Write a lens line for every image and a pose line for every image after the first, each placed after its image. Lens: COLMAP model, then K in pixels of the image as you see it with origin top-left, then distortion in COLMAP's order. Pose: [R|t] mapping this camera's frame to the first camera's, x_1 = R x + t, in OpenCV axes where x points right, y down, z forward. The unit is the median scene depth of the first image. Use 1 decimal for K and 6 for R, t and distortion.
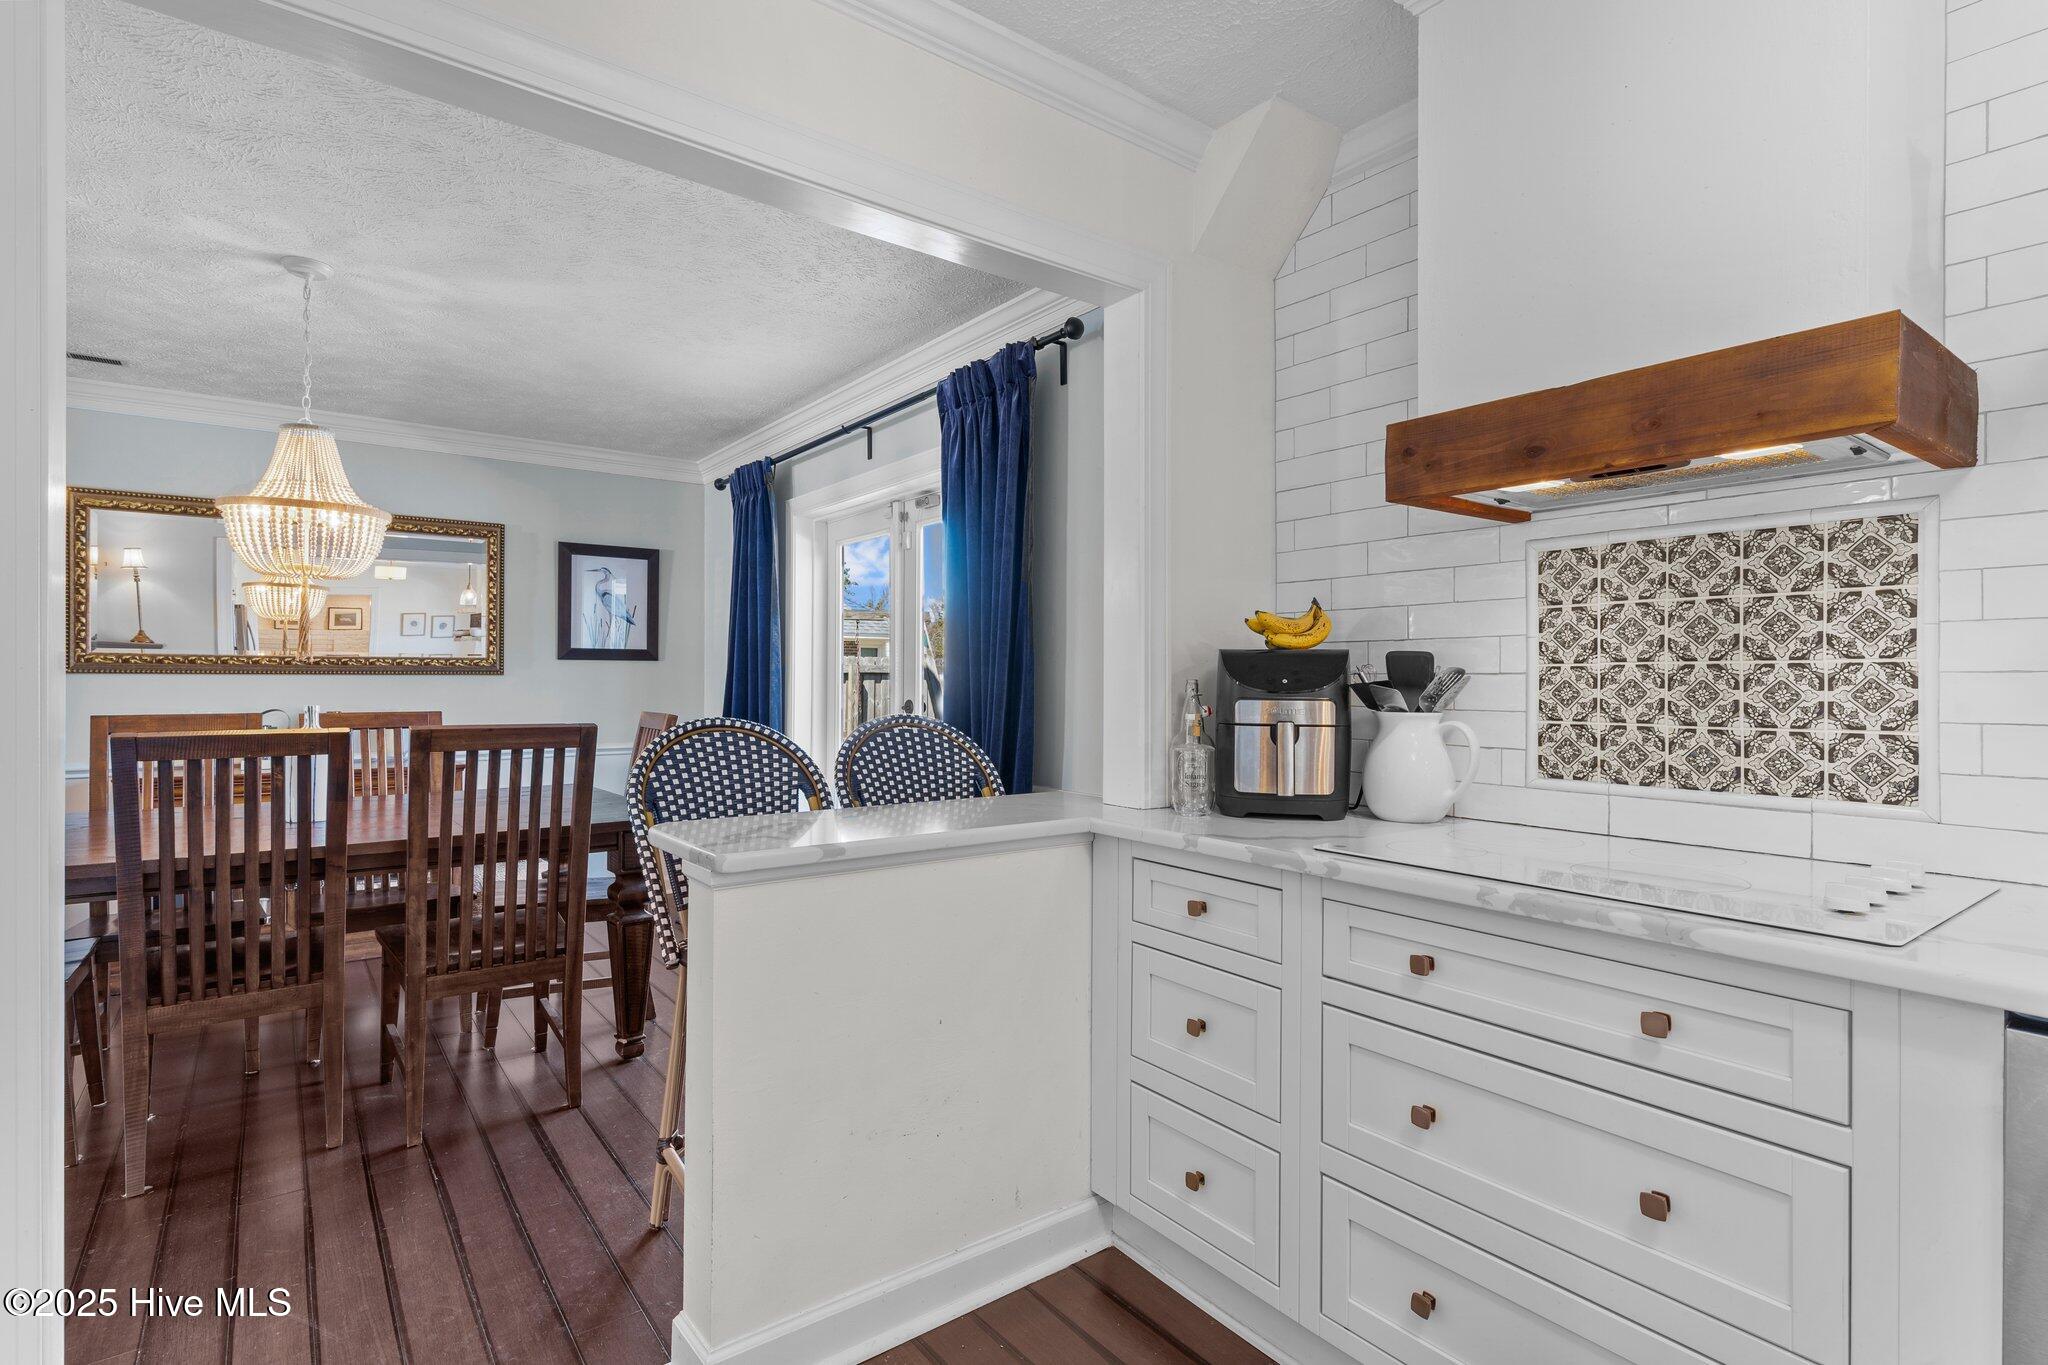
lens RADIAL K [[981.9, 0, 1015.1], [0, 981.9, 681.6], [0, 0, 1]] dist [0.003842, -0.002210]
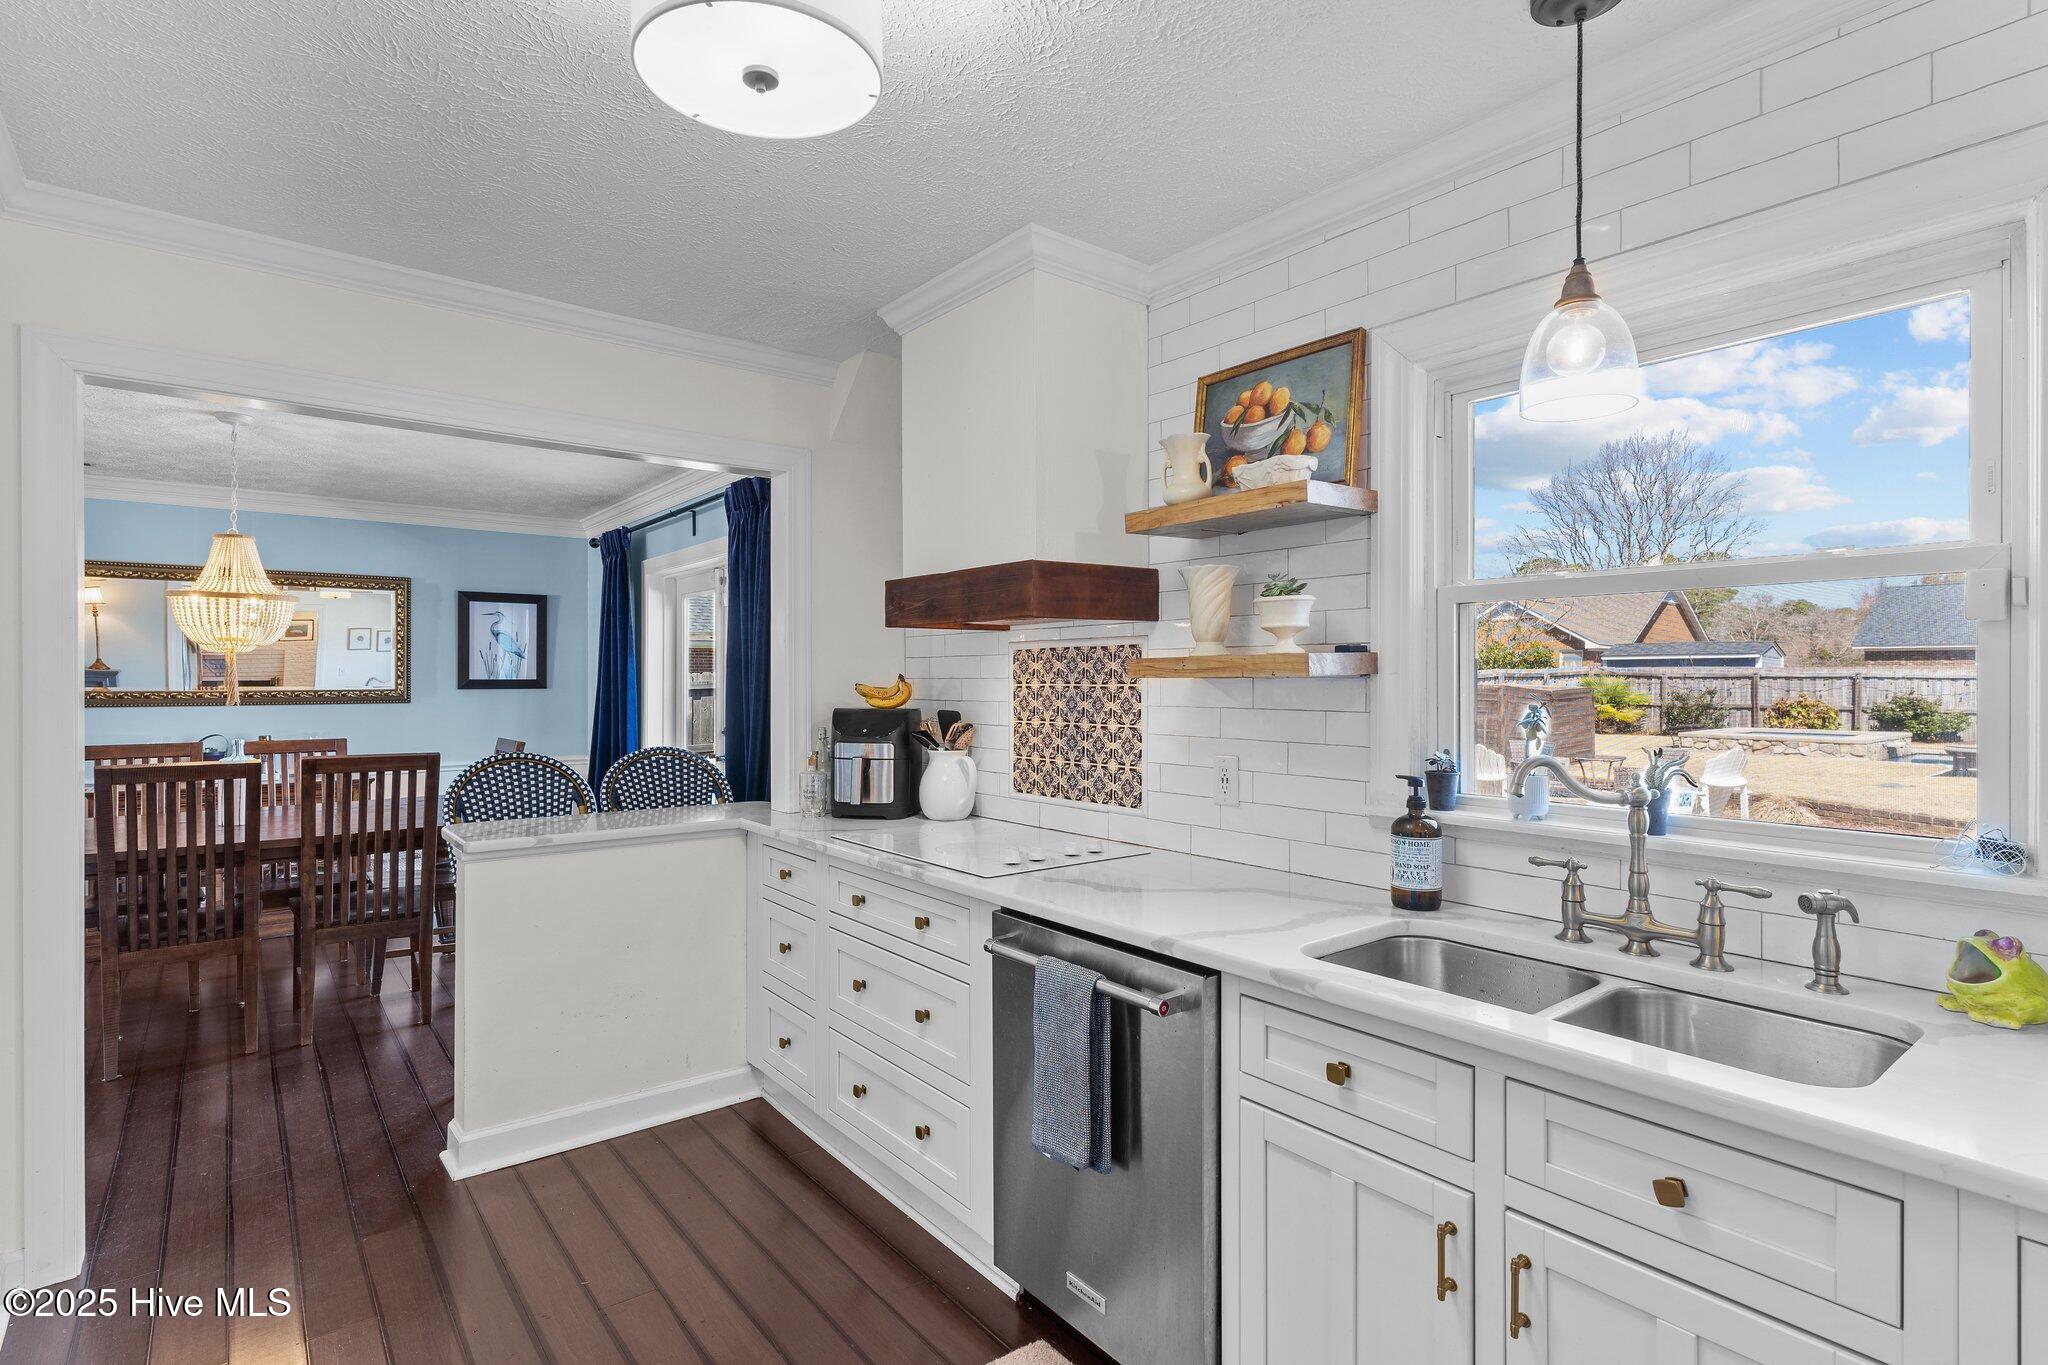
lens RADIAL K [[981.9, 0, 1011.2], [0, 981.9, 680.4], [0, 0, 1]] dist [0.003842, -0.002210]
pose [[0.999660, -0.003525, 0.025849, 0.381710], [0.003550, 0.999993, -0.000918, -0.063460], [-0.025845, 0.001009, 0.999665, -0.464290]]
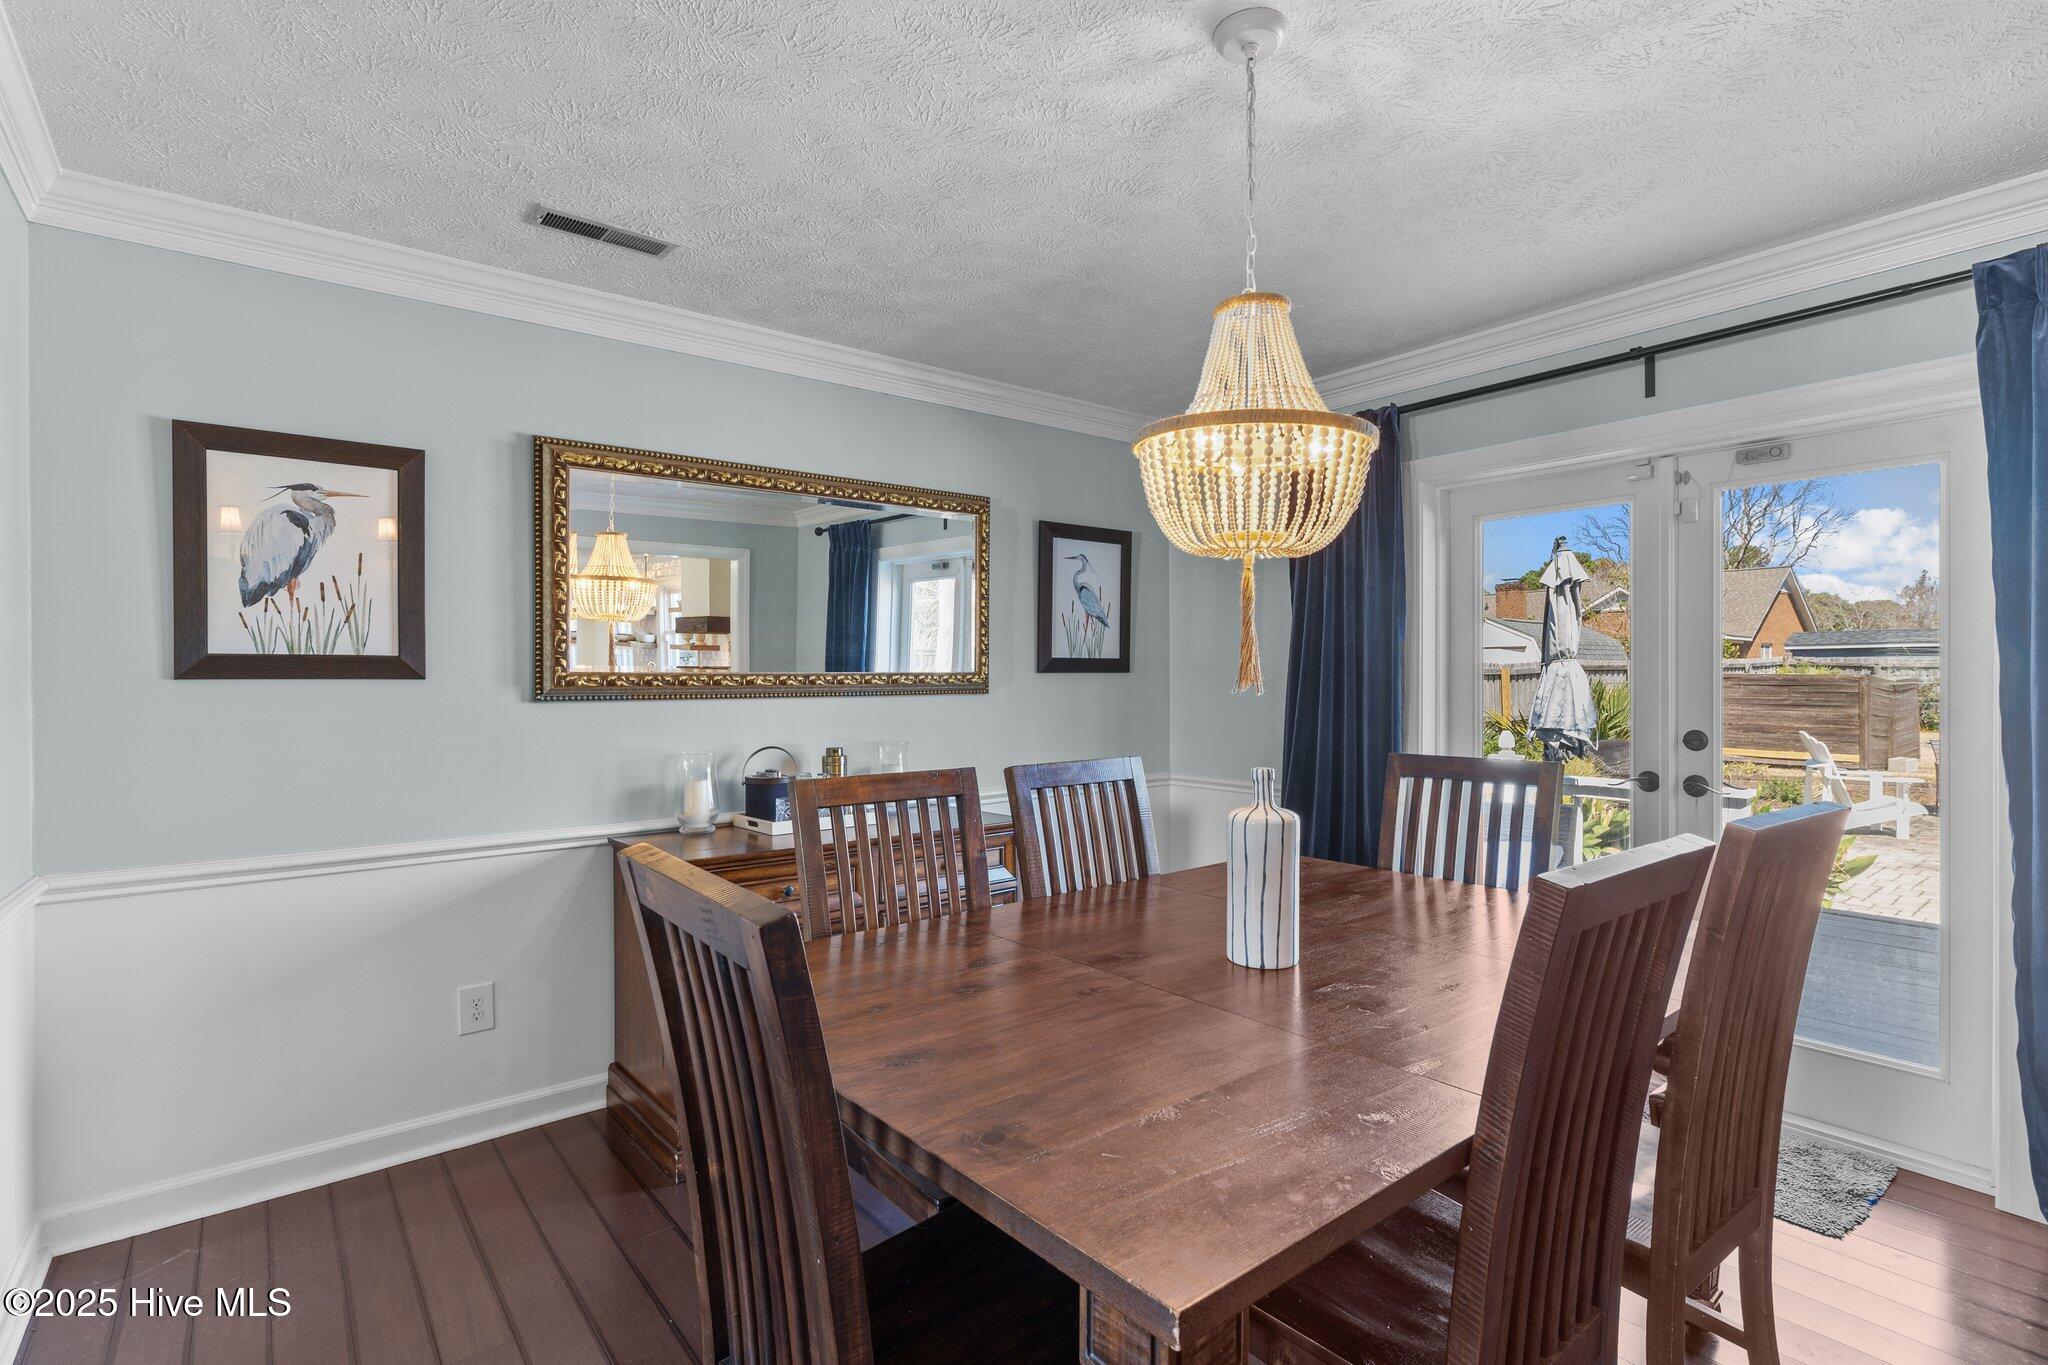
lens RADIAL K [[981.9, 0, 1014.6], [0, 981.9, 691.0], [0, 0, 1]] dist [0.003842, -0.002210]
pose [[0.999147, -0.009330, 0.040222, -1.093643], [0.008899, 0.999901, 0.010878, -0.034824], [-0.040320, -0.010510, 0.999132, 0.473054]]
